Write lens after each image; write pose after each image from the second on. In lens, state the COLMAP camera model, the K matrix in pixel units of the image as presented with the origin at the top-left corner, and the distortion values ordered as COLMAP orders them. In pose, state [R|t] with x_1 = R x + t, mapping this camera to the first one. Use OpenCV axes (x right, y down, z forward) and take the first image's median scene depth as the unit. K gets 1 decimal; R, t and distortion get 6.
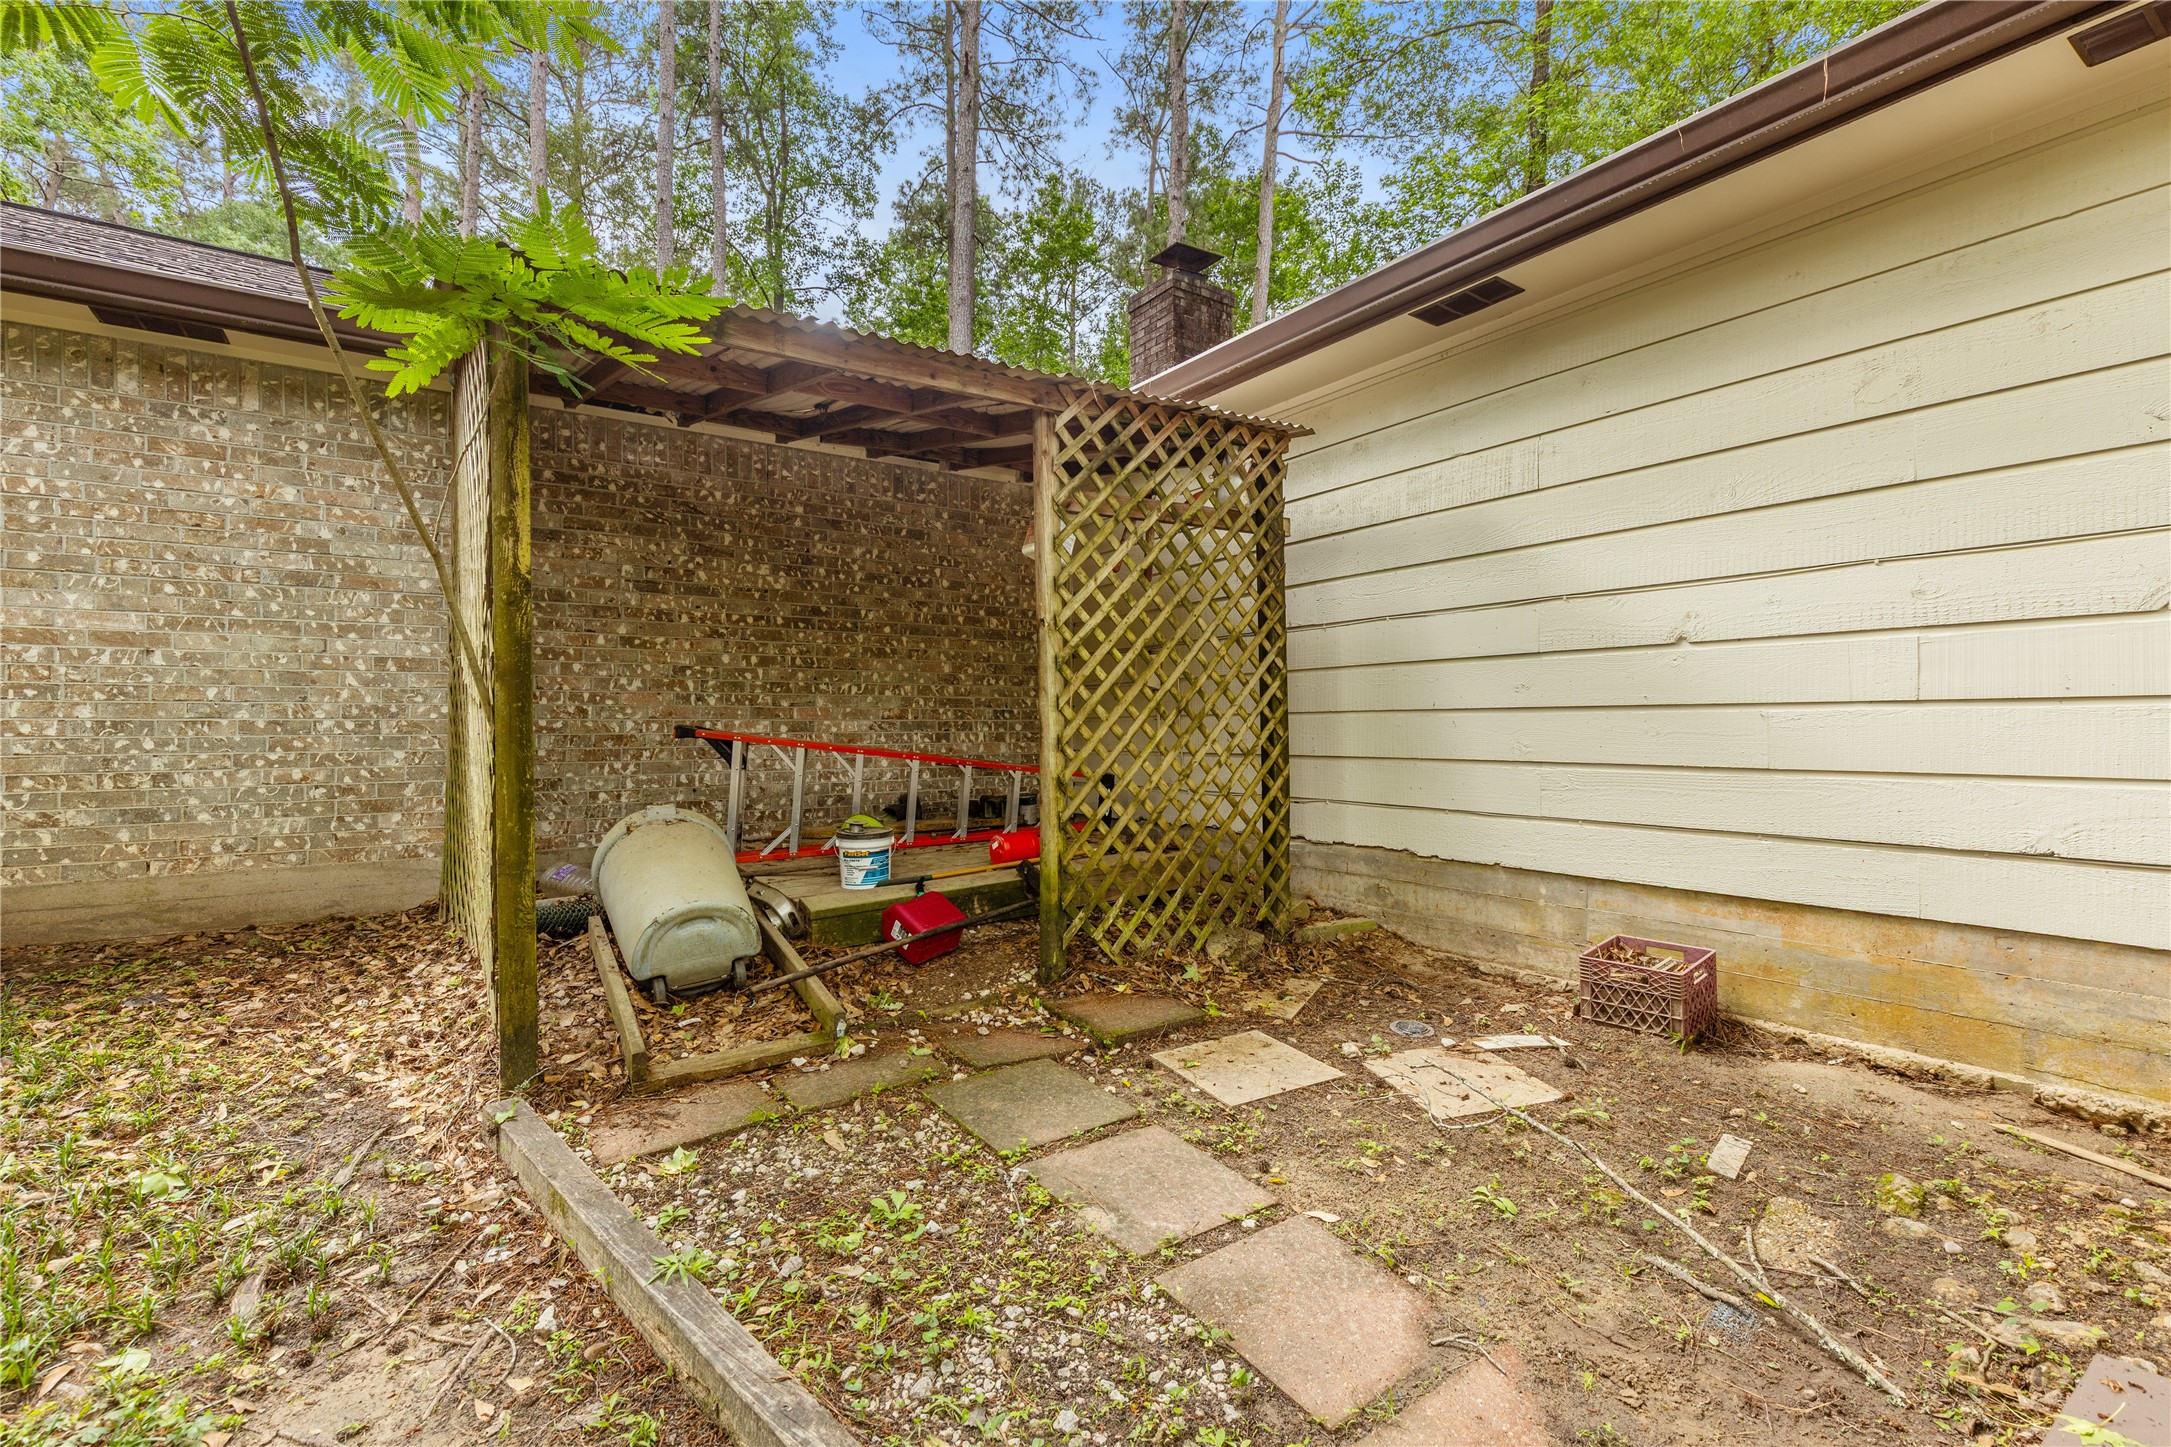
lens RADIAL K [[965.2, 0, 1091.5], [0, 965.2, 722.6], [0, 0, 1]] dist [0.003409, -0.000383]
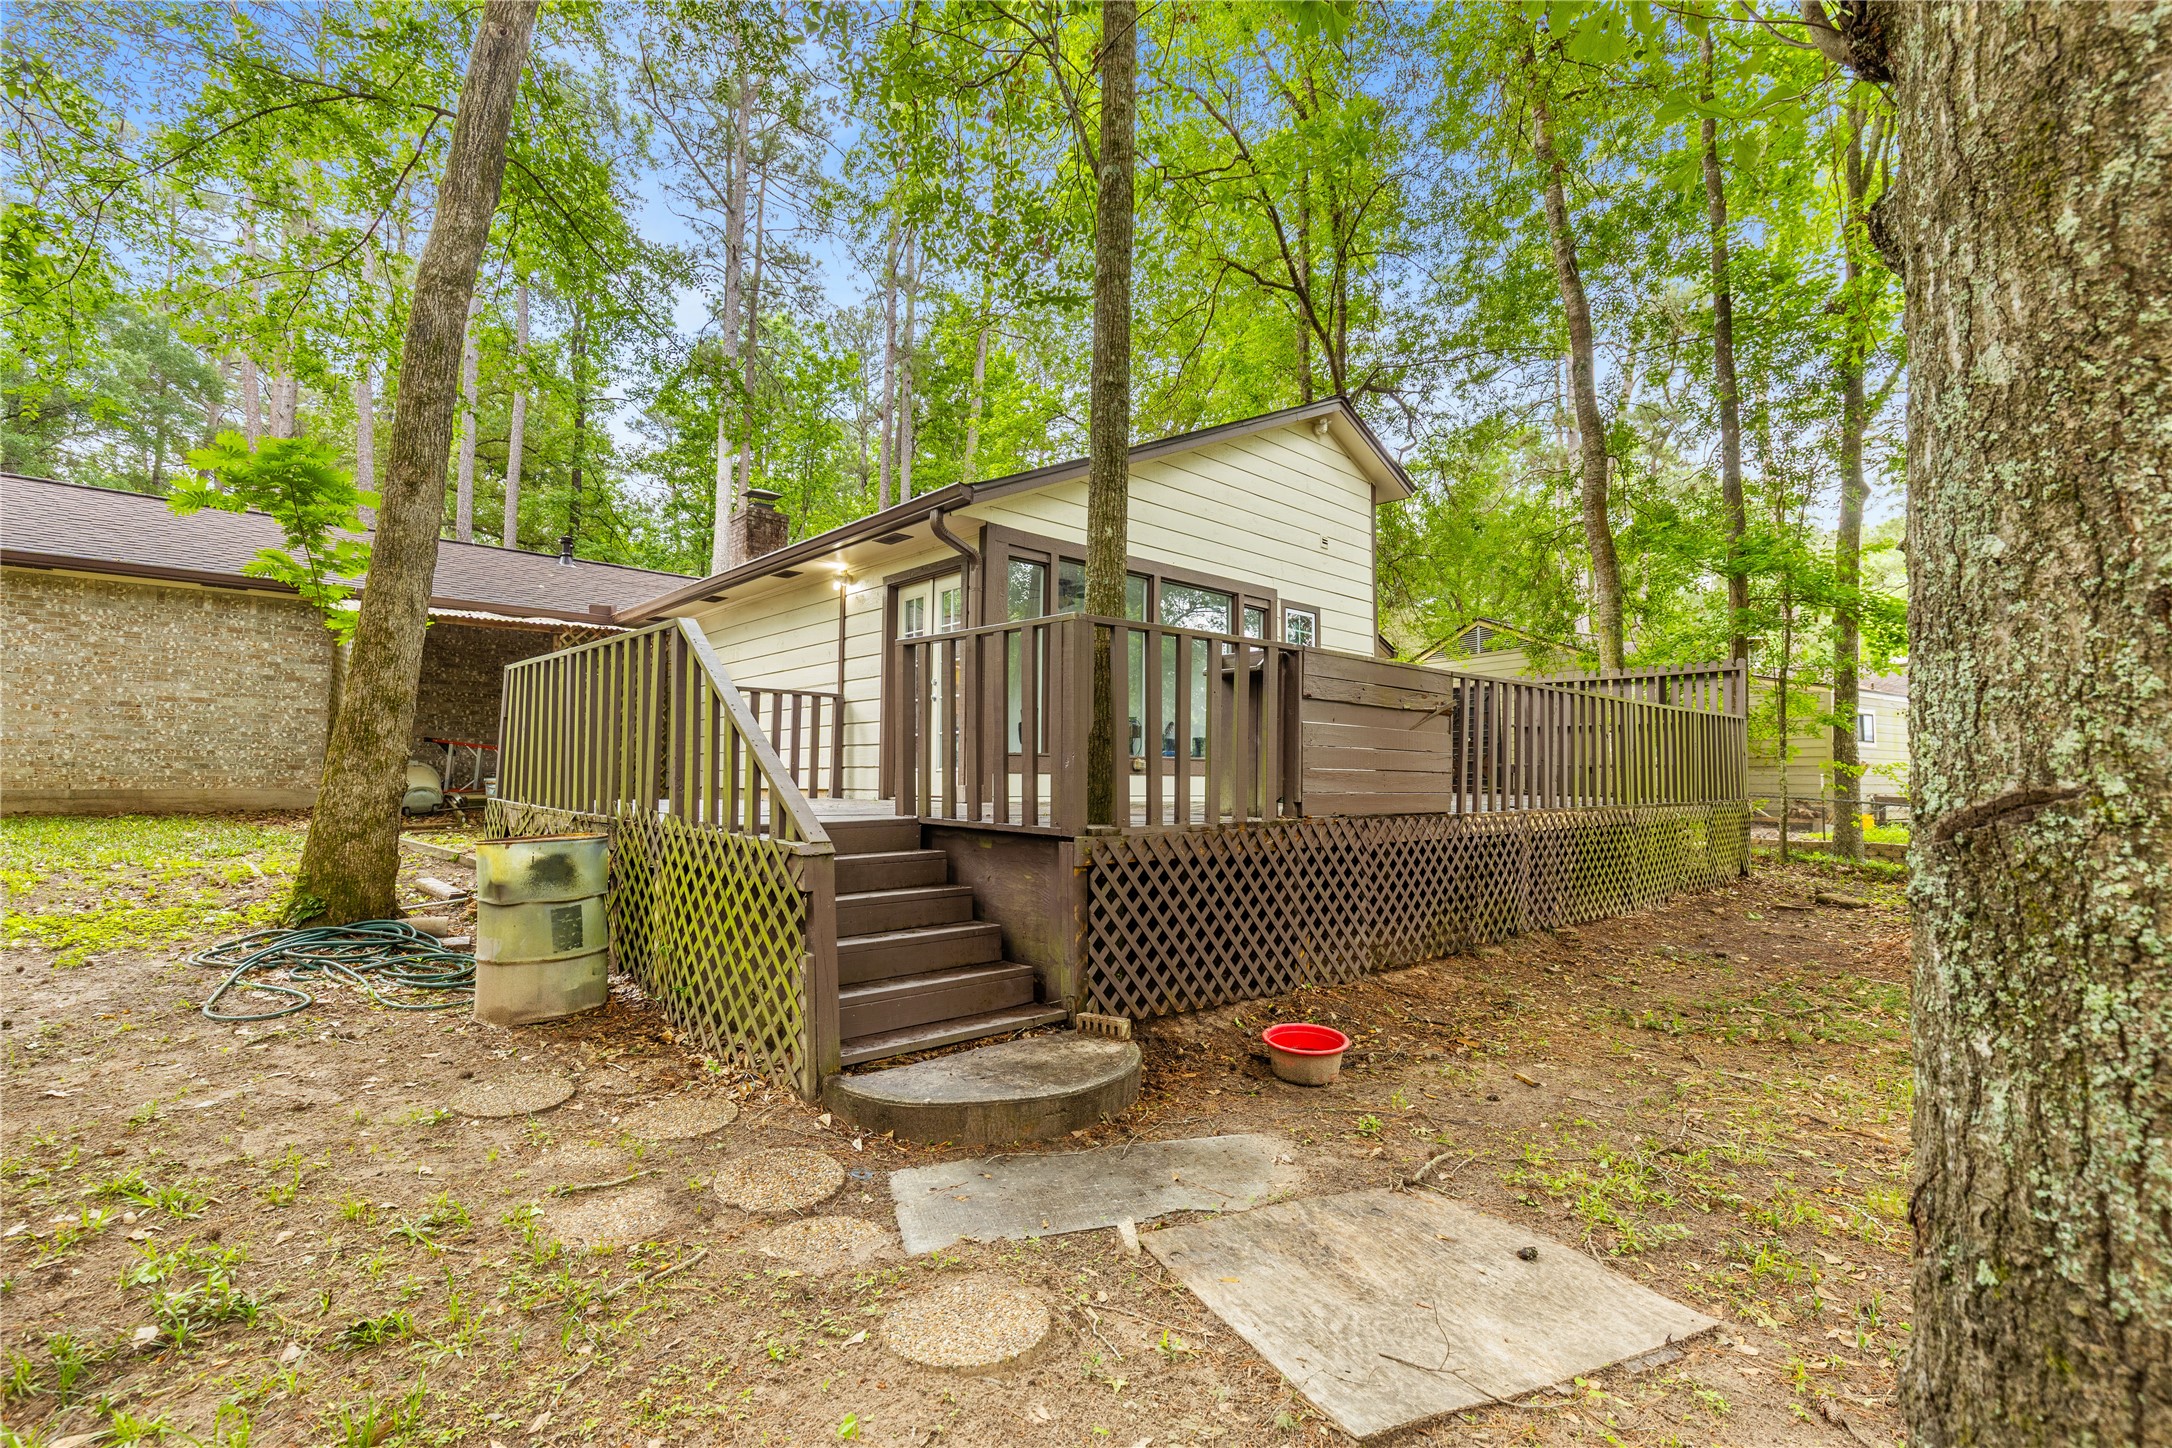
lens RADIAL K [[965.7, 0, 1086.4], [0, 965.7, 734.5], [0, 0, 1]] dist [0.003409, -0.000383]
pose [[0.989228, 0.017504, 0.145334, 1.071460], [-0.010013, 0.998591, -0.052110, 0.127548], [-0.146041, 0.050094, 0.988009, -2.058615]]
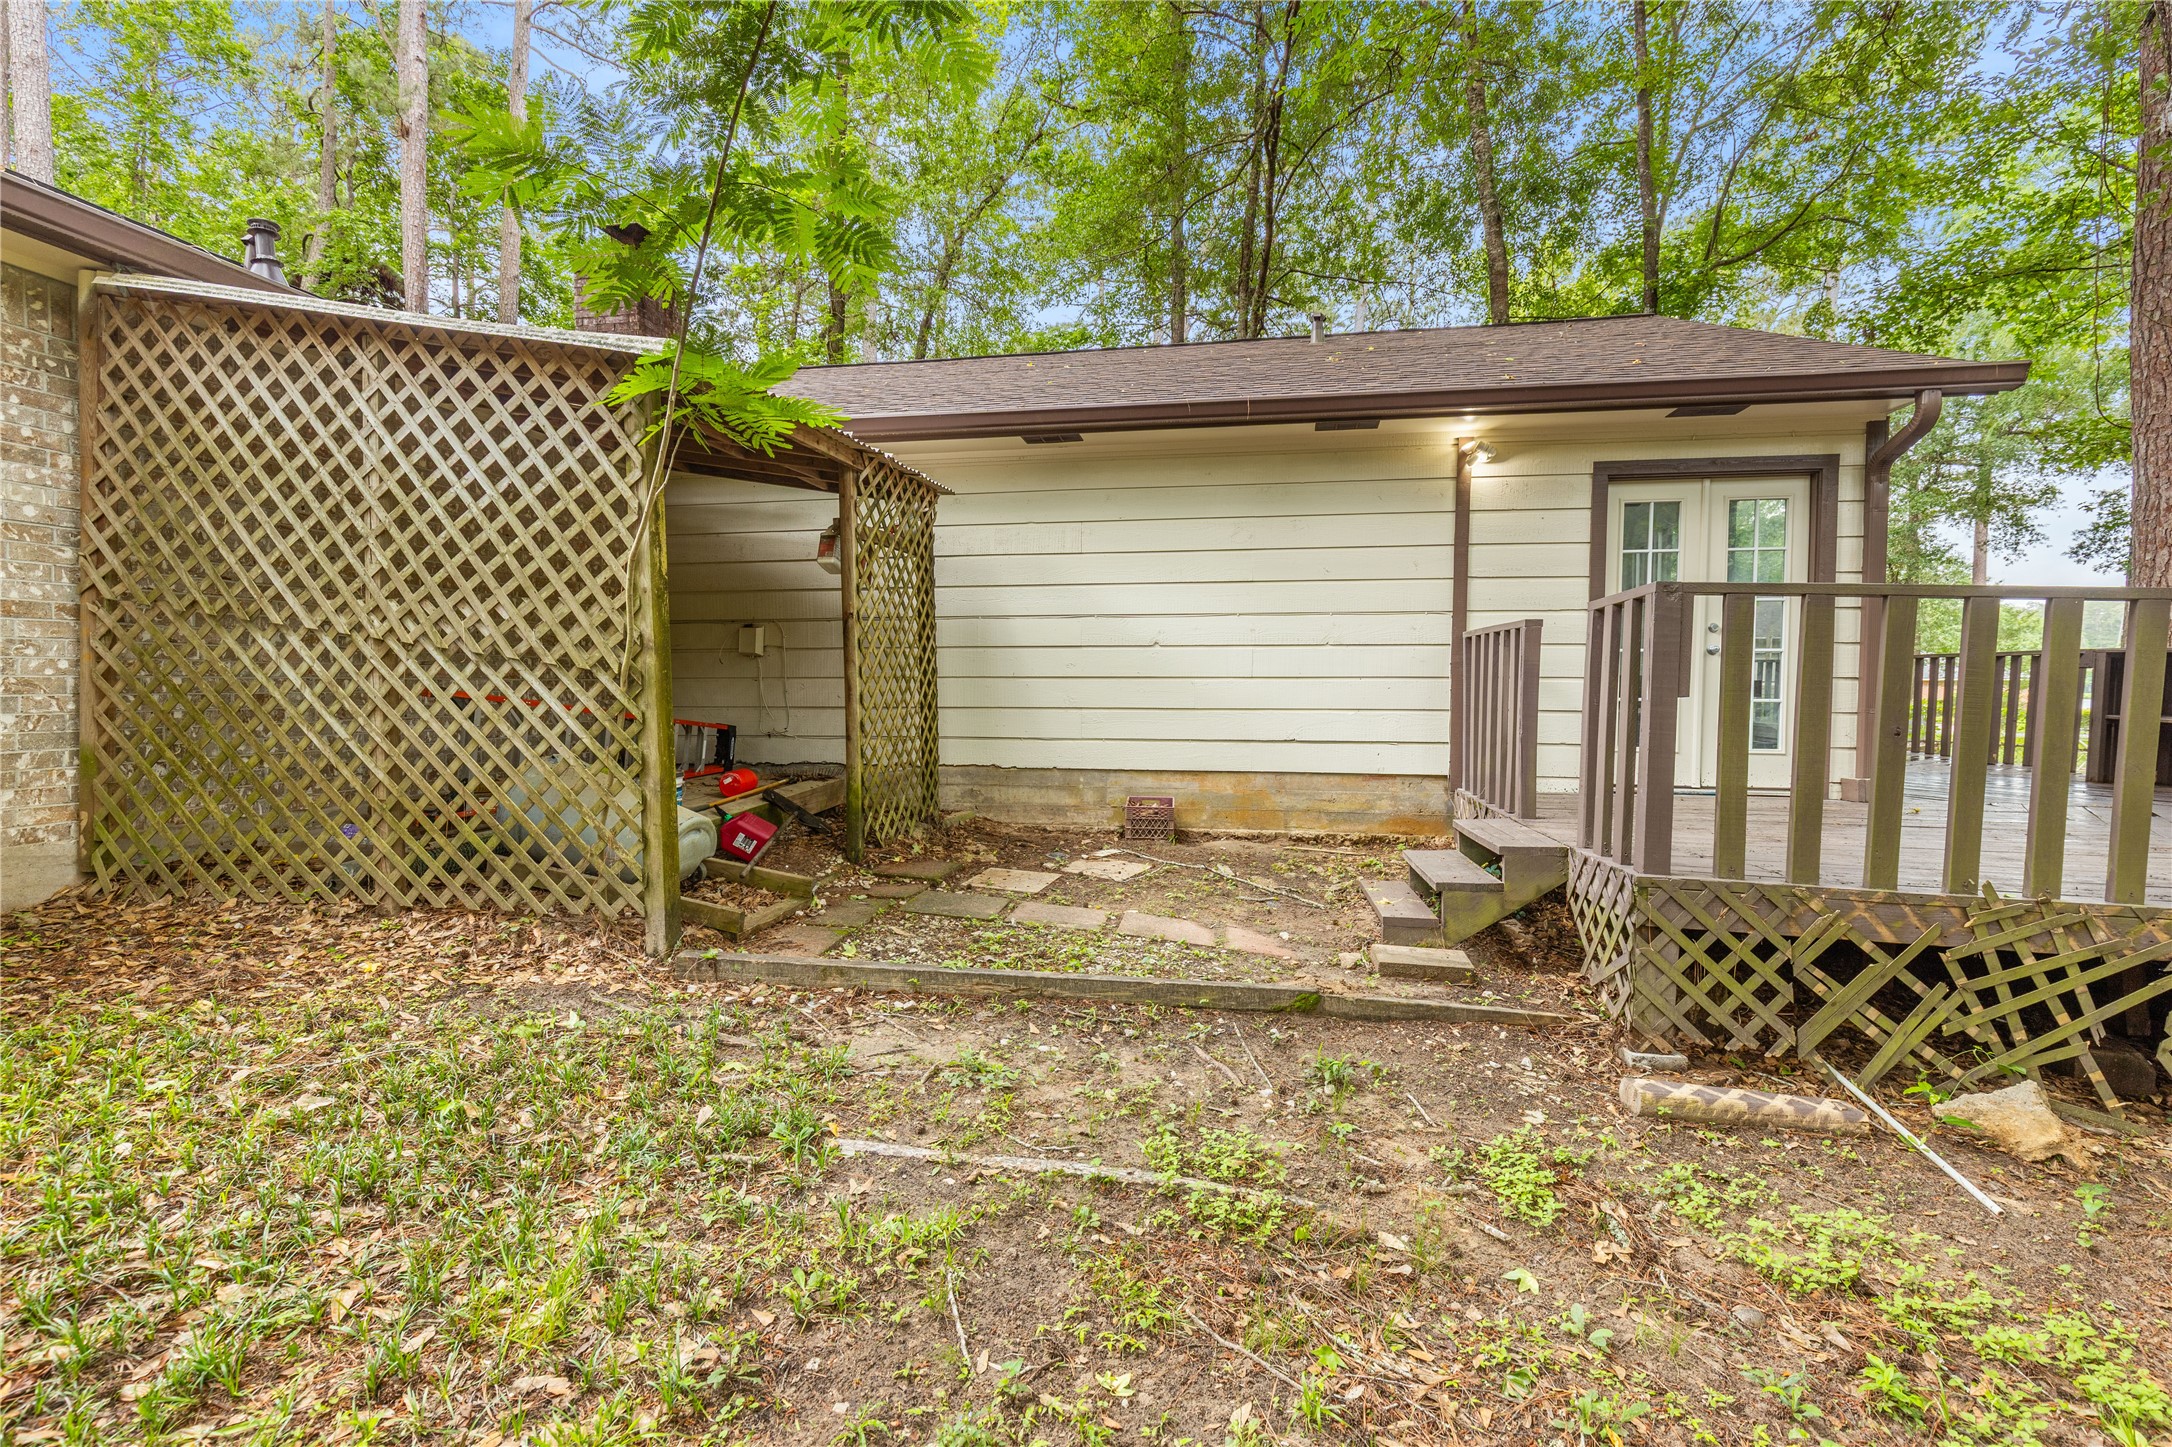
lens RADIAL K [[965.7, 0, 1080.5], [0, 965.7, 727.6], [0, 0, 1]] dist [0.003409, -0.000383]
pose [[0.714392, -0.026619, 0.699239, -0.744686], [-0.005206, 0.999046, 0.043351, 0.000152], [-0.699726, -0.034610, 0.713572, -0.254206]]
